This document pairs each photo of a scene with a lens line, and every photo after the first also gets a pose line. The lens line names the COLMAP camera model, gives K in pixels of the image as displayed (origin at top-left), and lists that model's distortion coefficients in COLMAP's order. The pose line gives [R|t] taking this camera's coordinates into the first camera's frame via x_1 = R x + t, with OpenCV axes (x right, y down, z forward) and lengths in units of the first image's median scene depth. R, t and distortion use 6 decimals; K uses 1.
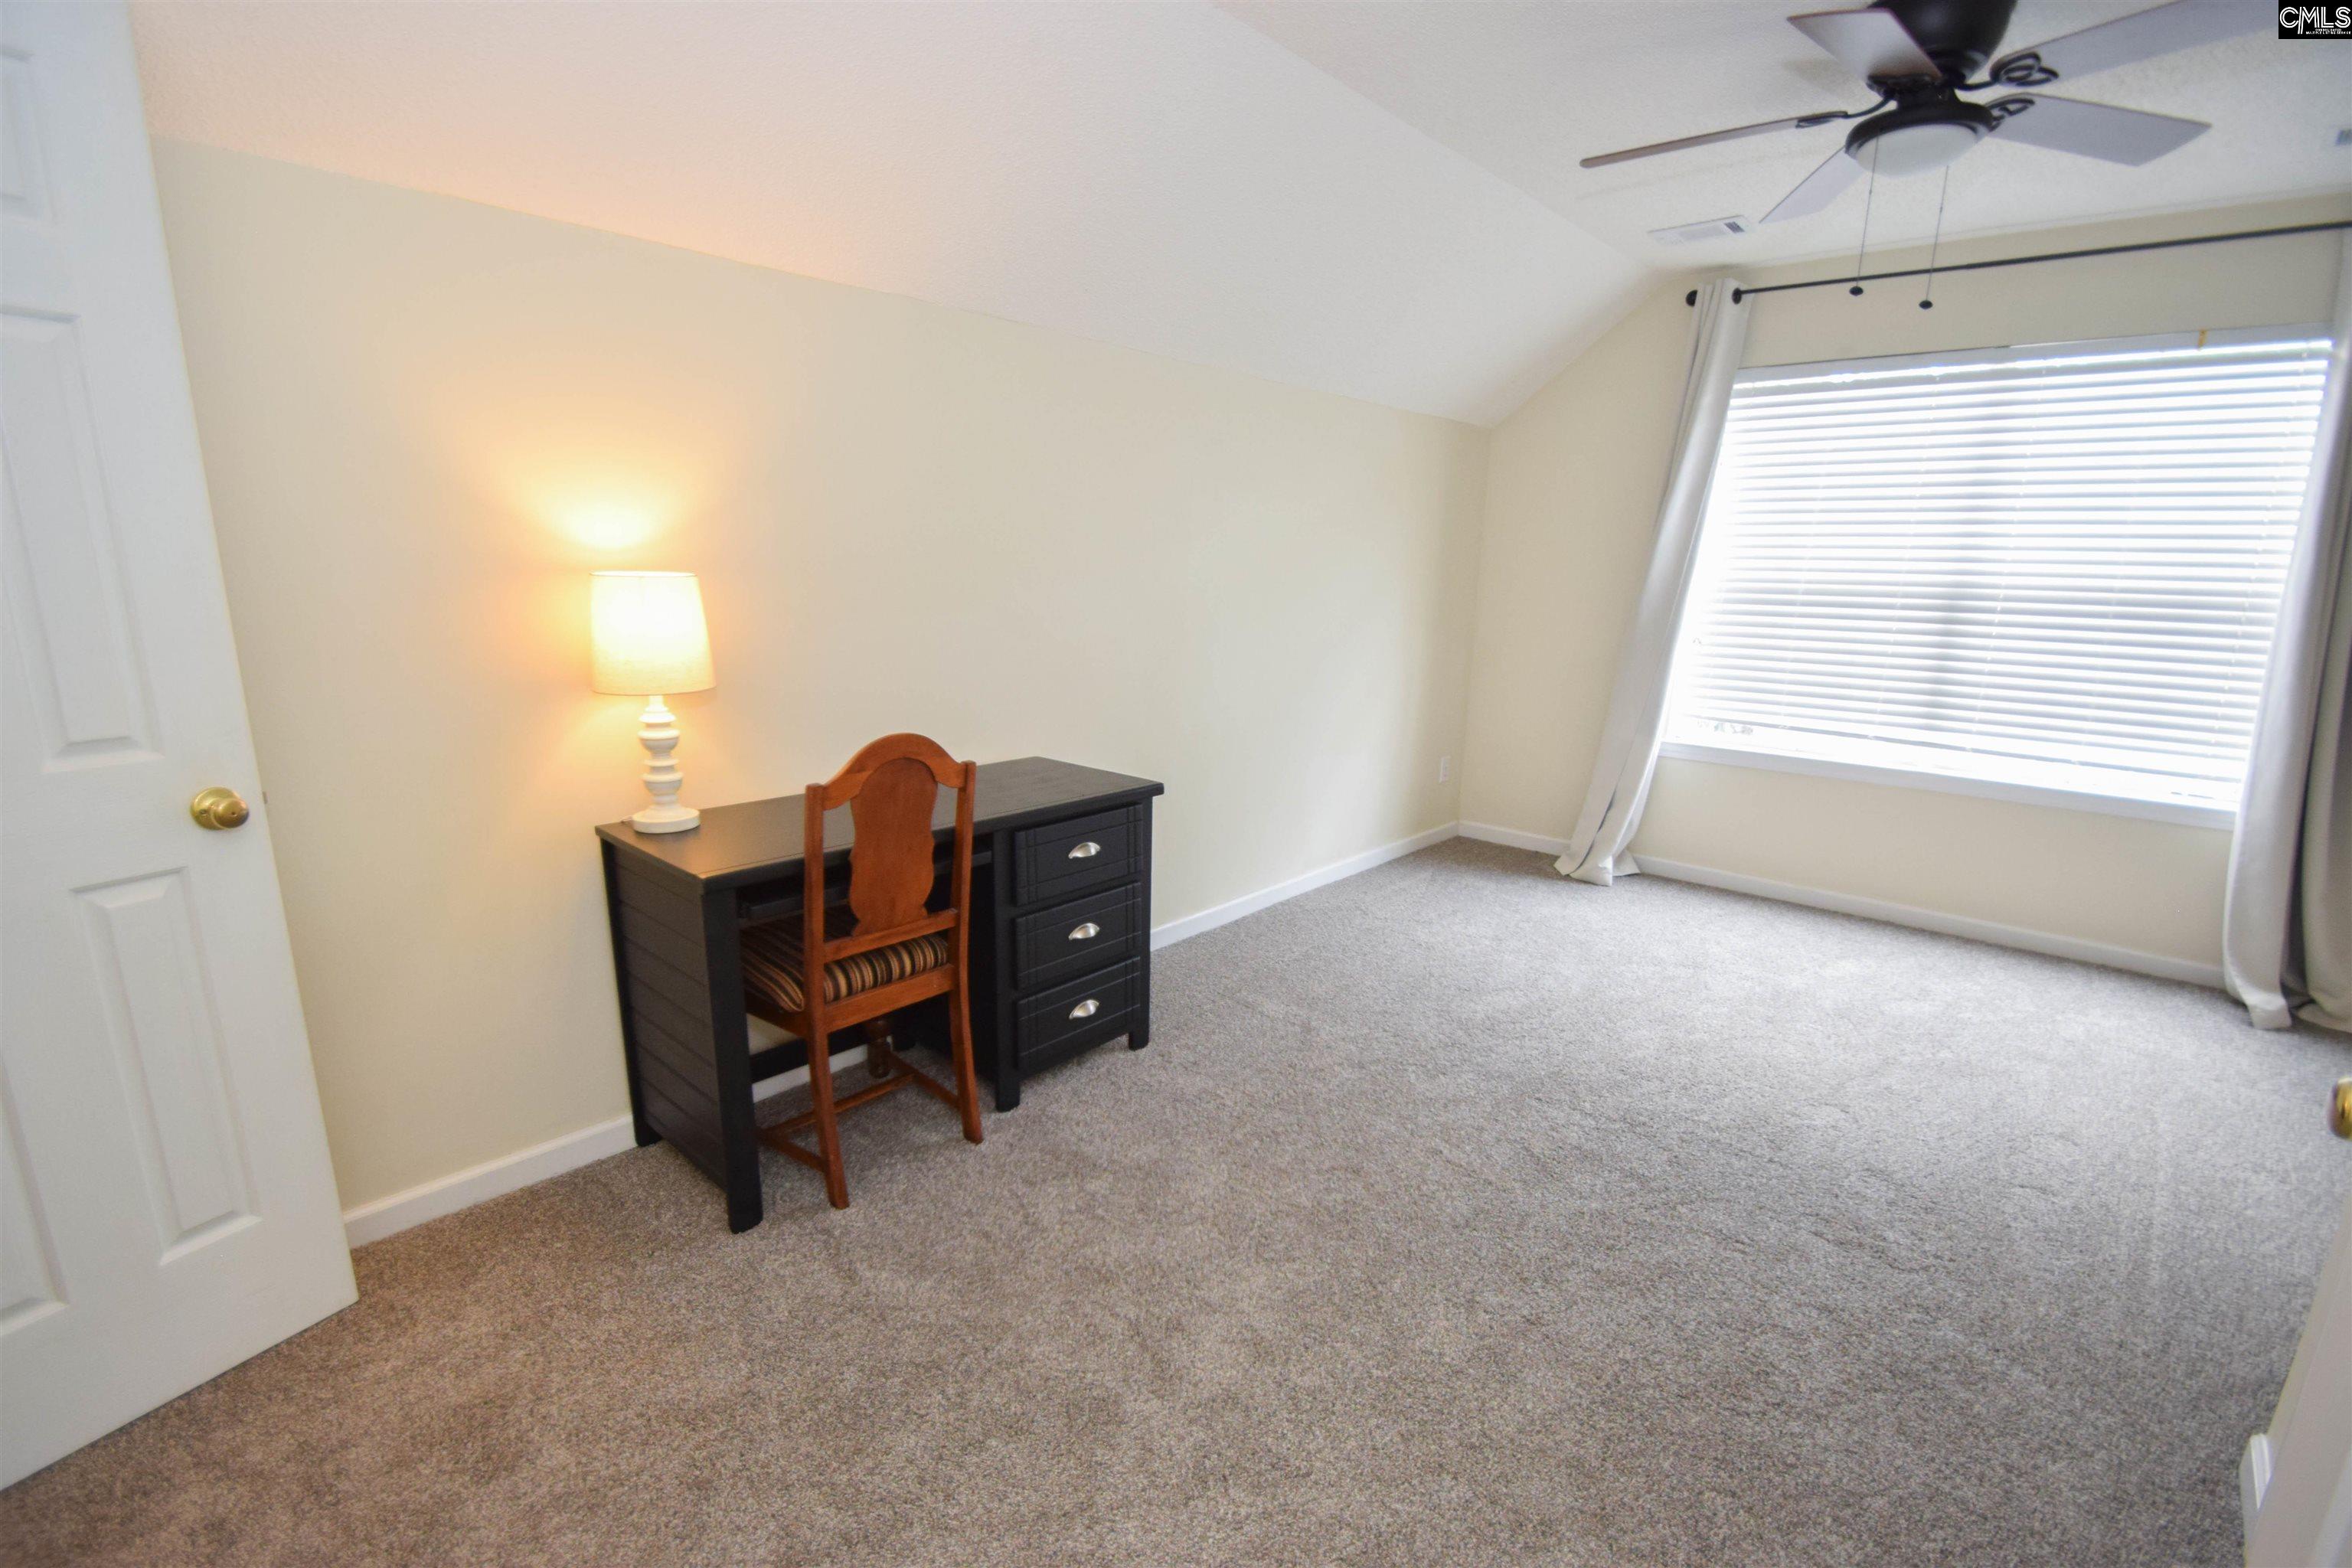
lens RADIAL K [[1052.7, 0, 1152.1], [0, 1052.7, 814.9], [0, 0, 1]] dist [0.010247, -0.017258]
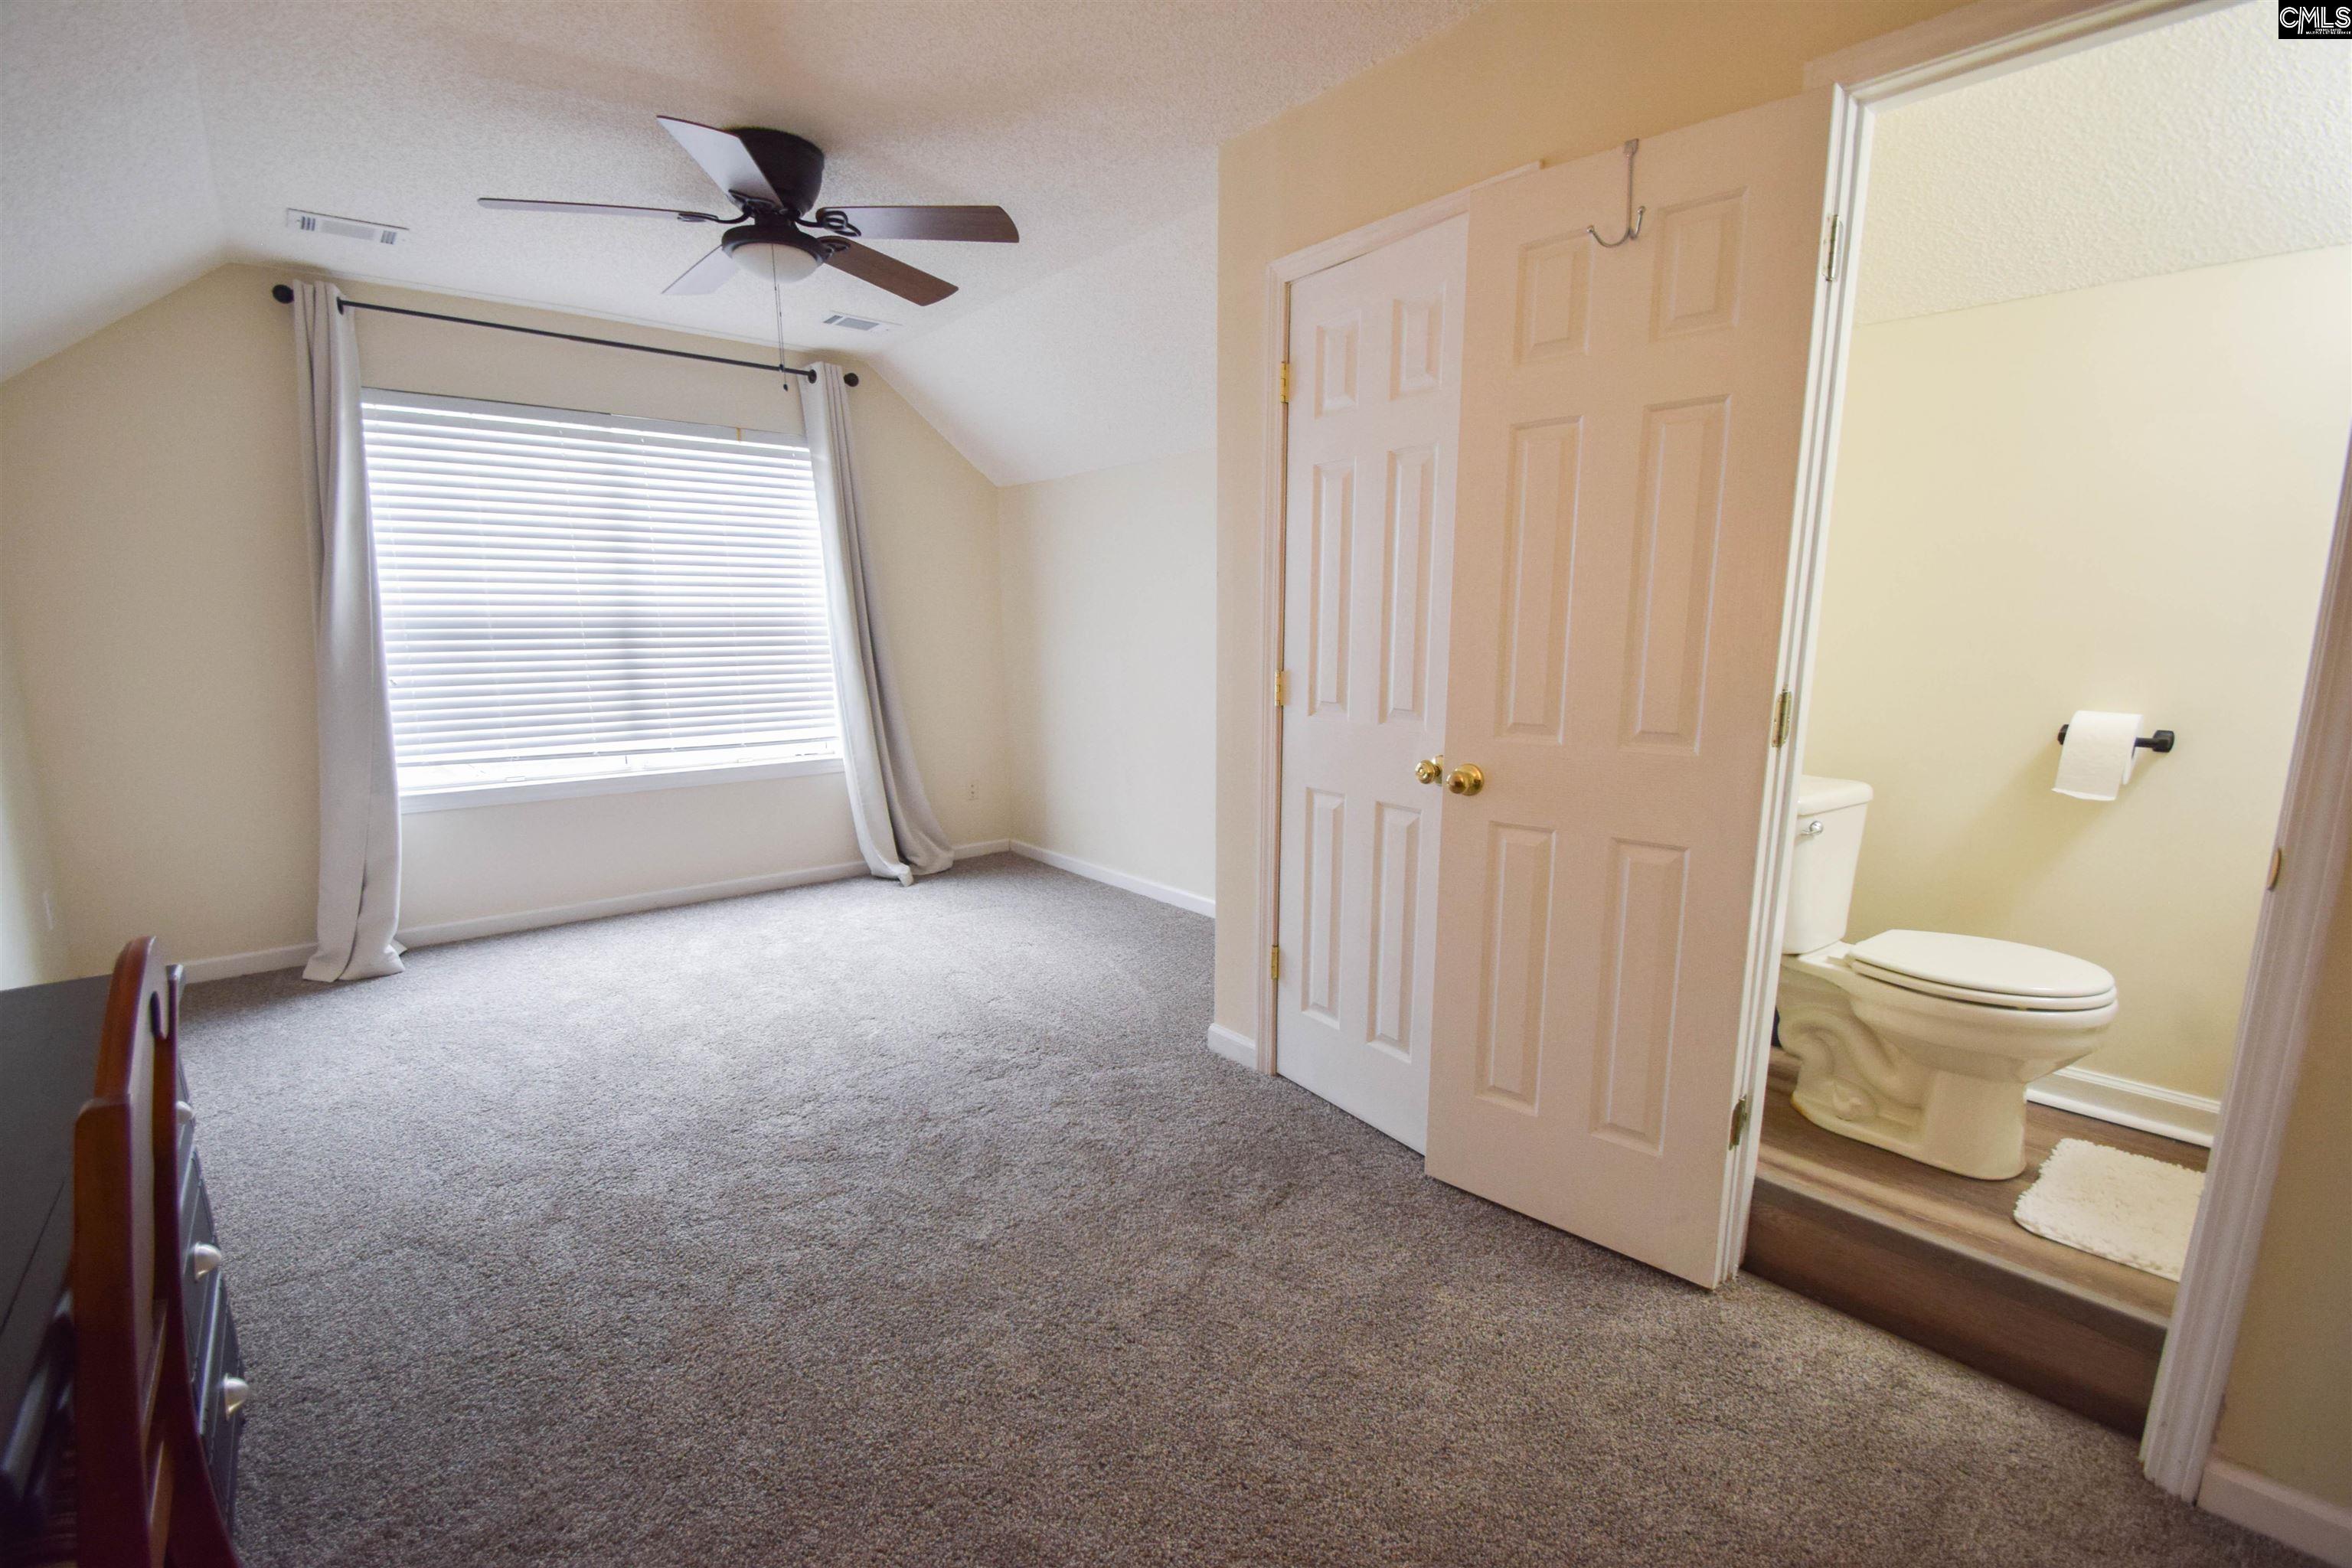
lens RADIAL K [[1052.7, 0, 1152.1], [0, 1052.7, 814.9], [0, 0, 1]] dist [0.010247, -0.017258]
pose [[0.136126, -0.198332, 0.970636, -0.353775], [0.236628, 0.957907, 0.162546, -0.059887], [-0.962017, 0.207553, 0.177327, 0.287494]]
